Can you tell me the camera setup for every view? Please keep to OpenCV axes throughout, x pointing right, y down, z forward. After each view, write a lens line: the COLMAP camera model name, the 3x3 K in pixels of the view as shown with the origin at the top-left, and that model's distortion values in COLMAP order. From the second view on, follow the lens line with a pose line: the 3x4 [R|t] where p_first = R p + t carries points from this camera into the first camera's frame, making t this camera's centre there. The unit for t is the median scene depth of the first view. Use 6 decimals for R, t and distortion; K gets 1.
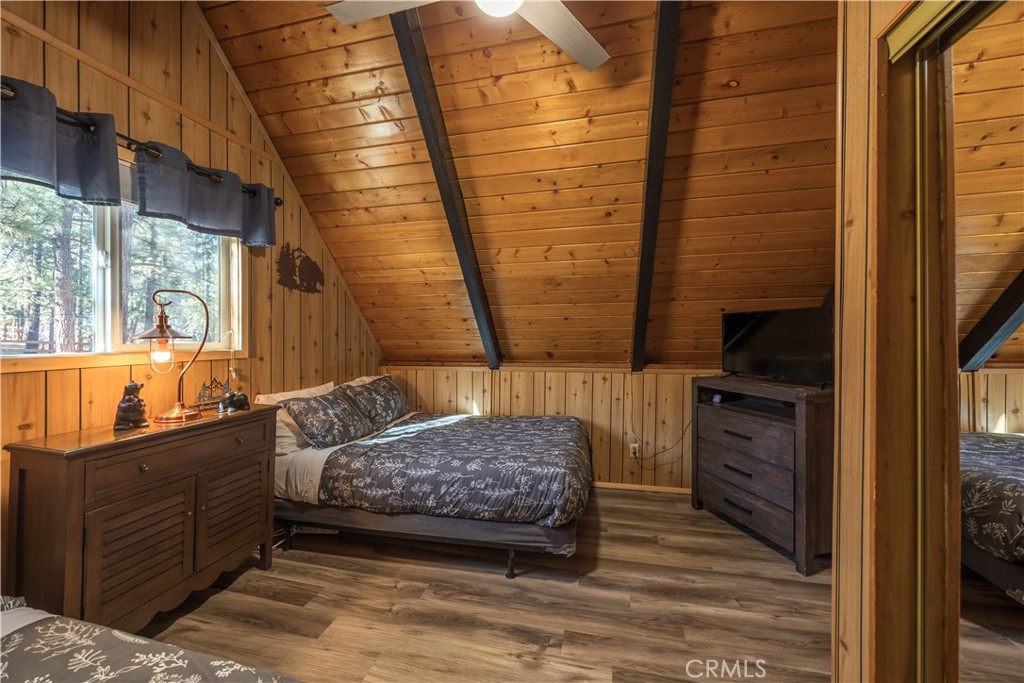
lens RADIAL K [[395.6, 0, 505.8], [0, 395.6, 339.6], [0, 0, 1]] dist [-0.001721, -0.000188]
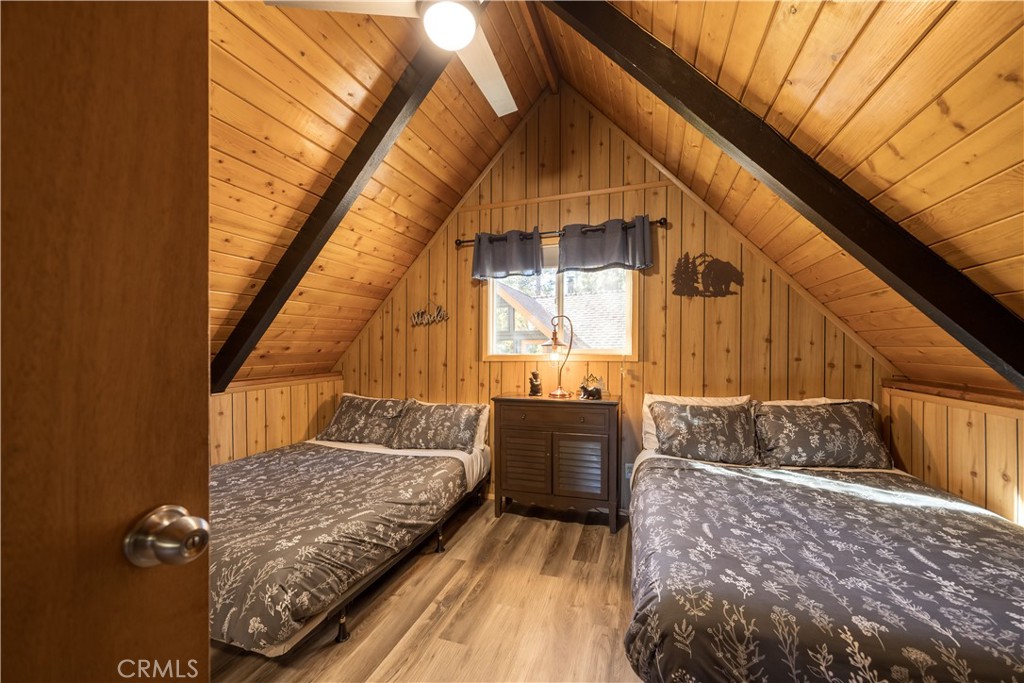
lens RADIAL K [[395.6, 0, 510.4], [0, 395.6, 343.5], [0, 0, 1]] dist [-0.001721, -0.000188]
pose [[-0.102150, -0.007255, -0.994743, 0.513622], [0.001429, 0.999971, -0.007440, -0.000741], [0.994768, -0.002181, -0.102136, 0.629094]]
